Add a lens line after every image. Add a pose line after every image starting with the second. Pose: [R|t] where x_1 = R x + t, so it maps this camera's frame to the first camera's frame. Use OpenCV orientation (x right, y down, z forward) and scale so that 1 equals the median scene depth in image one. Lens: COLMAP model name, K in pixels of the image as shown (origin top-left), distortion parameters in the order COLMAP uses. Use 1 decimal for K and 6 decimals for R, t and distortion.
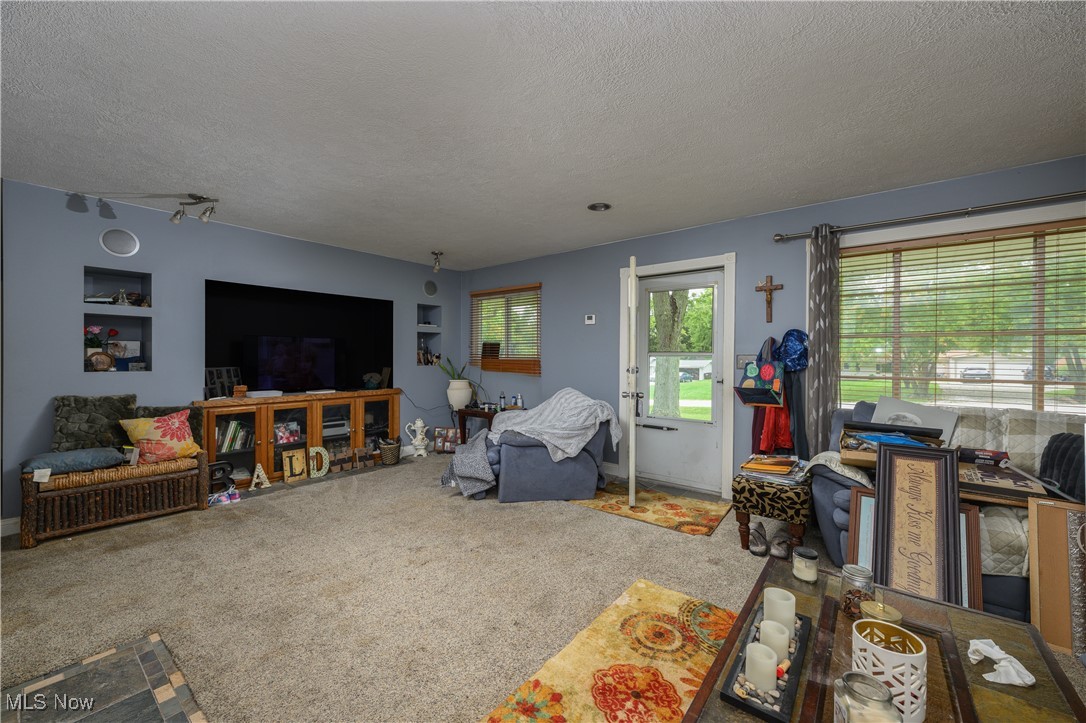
lens RADIAL K [[425.5, 0, 538.7], [0, 425.5, 359.3], [0, 0, 1]] dist [-0.004871, -0.000351]
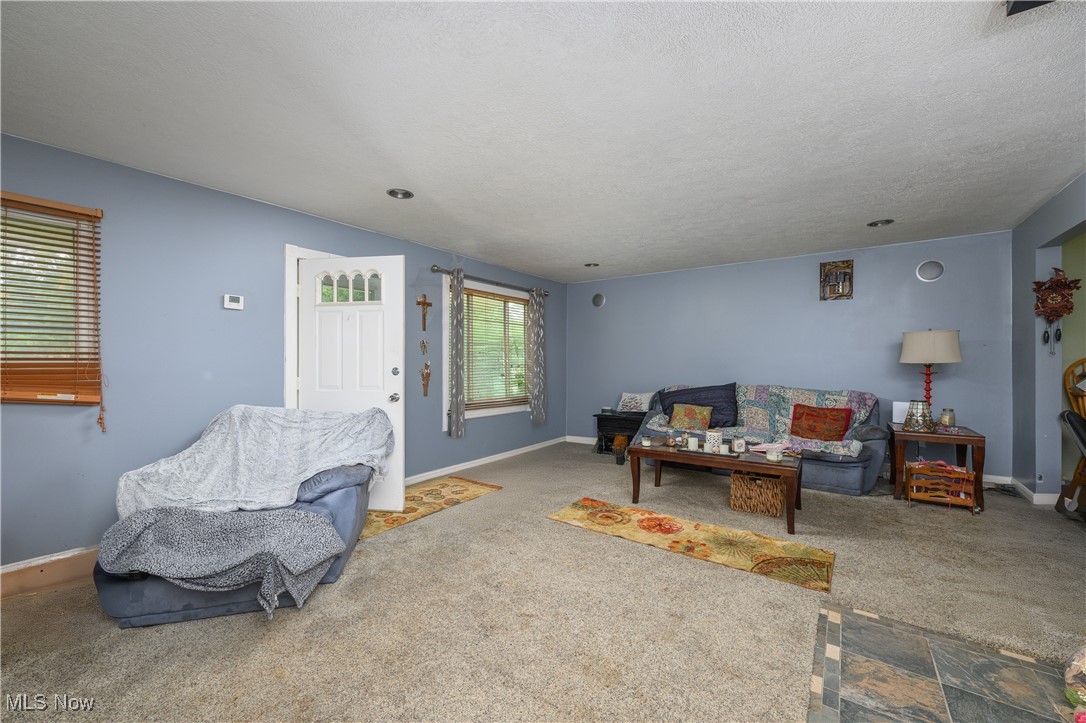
lens RADIAL K [[425.5, 0, 539.8], [0, 425.5, 359.5], [0, 0, 1]] dist [-0.004871, -0.000351]
pose [[-0.059274, -0.004921, 0.998230, -0.831233], [0.003957, 0.999979, 0.005165, -0.005684], [-0.998234, 0.004257, -0.059253, 0.798175]]
